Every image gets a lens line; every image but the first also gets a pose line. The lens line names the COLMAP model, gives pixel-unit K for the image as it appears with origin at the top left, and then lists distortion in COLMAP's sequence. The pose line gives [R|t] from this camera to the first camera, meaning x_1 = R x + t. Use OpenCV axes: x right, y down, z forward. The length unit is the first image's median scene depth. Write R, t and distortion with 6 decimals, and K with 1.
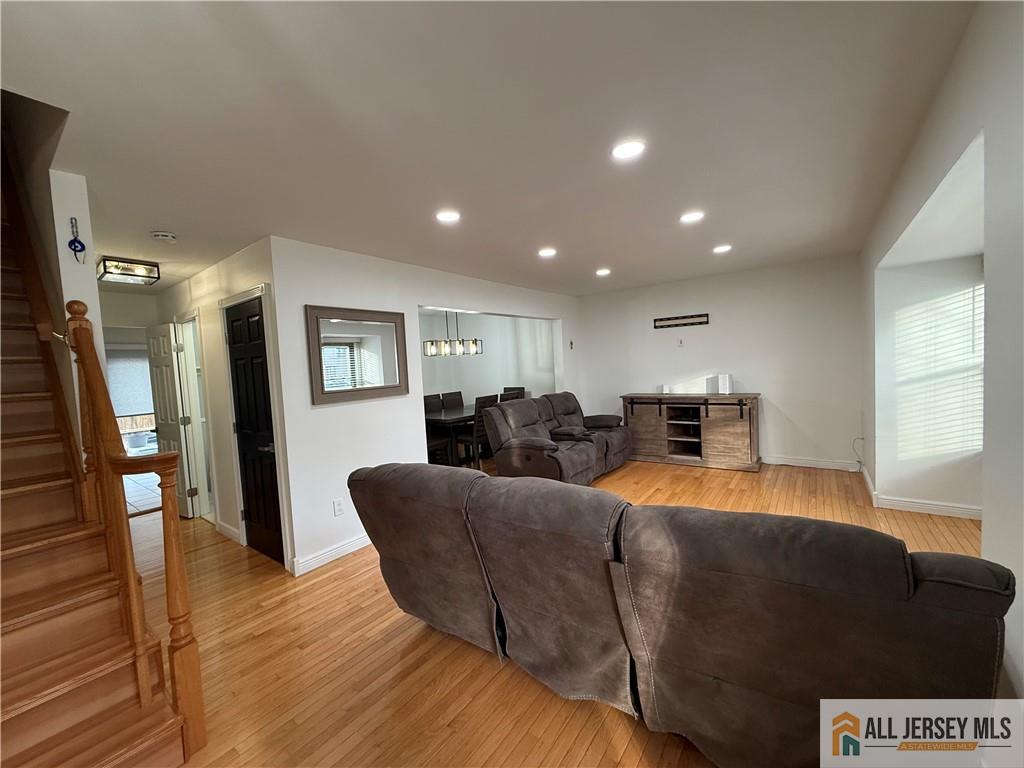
lens RADIAL K [[407.5, 0, 510.7], [0, 407.5, 383.5], [0, 0, 1]] dist [0.001188, 0.000128]
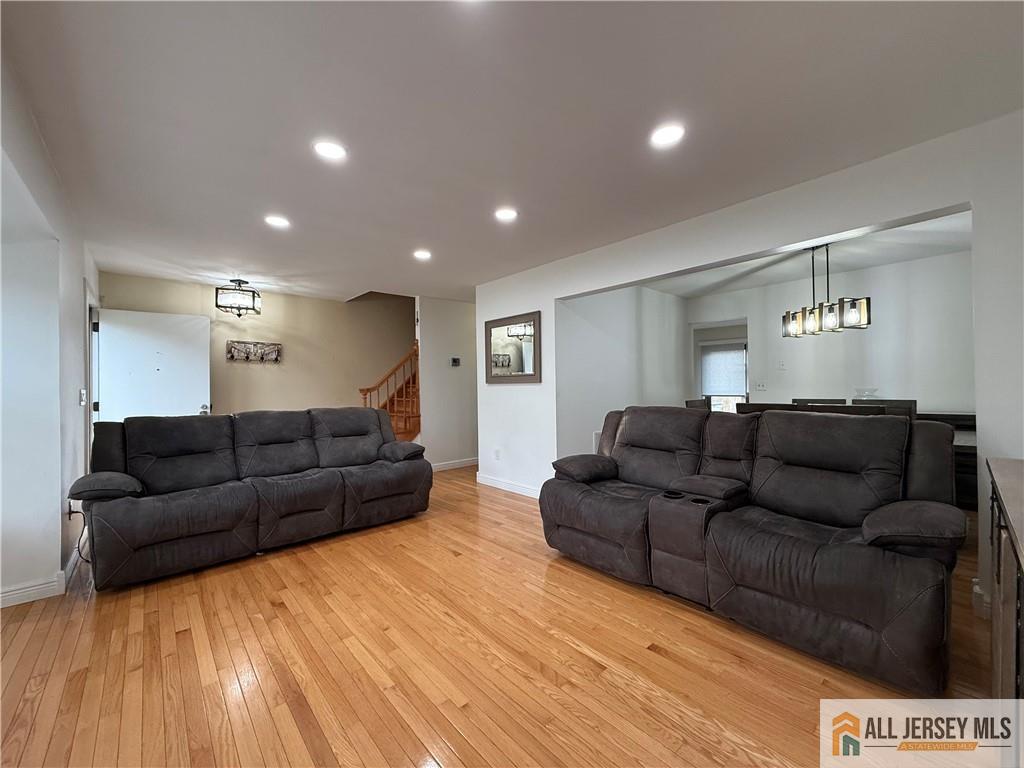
lens RADIAL K [[407.5, 0, 510.7], [0, 407.5, 383.5], [0, 0, 1]] dist [0.001188, 0.000128]
pose [[-0.200072, 0.050687, -0.978469, 0.523170], [-0.023995, 0.998108, 0.056610, -0.019551], [0.979487, 0.034804, -0.198477, 0.694306]]
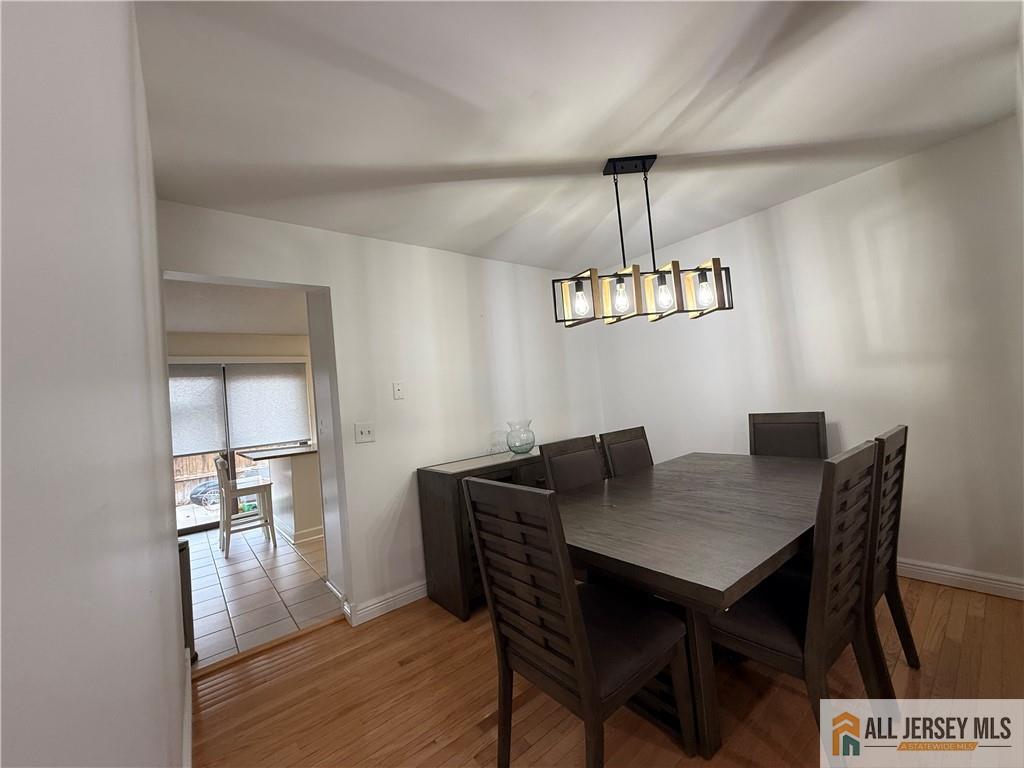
lens RADIAL K [[407.5, 0, 510.7], [0, 407.5, 383.5], [0, 0, 1]] dist [0.001188, 0.000128]
pose [[0.968444, -0.043131, -0.245473, -0.167769], [0.025507, 0.996892, -0.074532, 0.004647], [0.247924, 0.065919, 0.966534, 0.672368]]
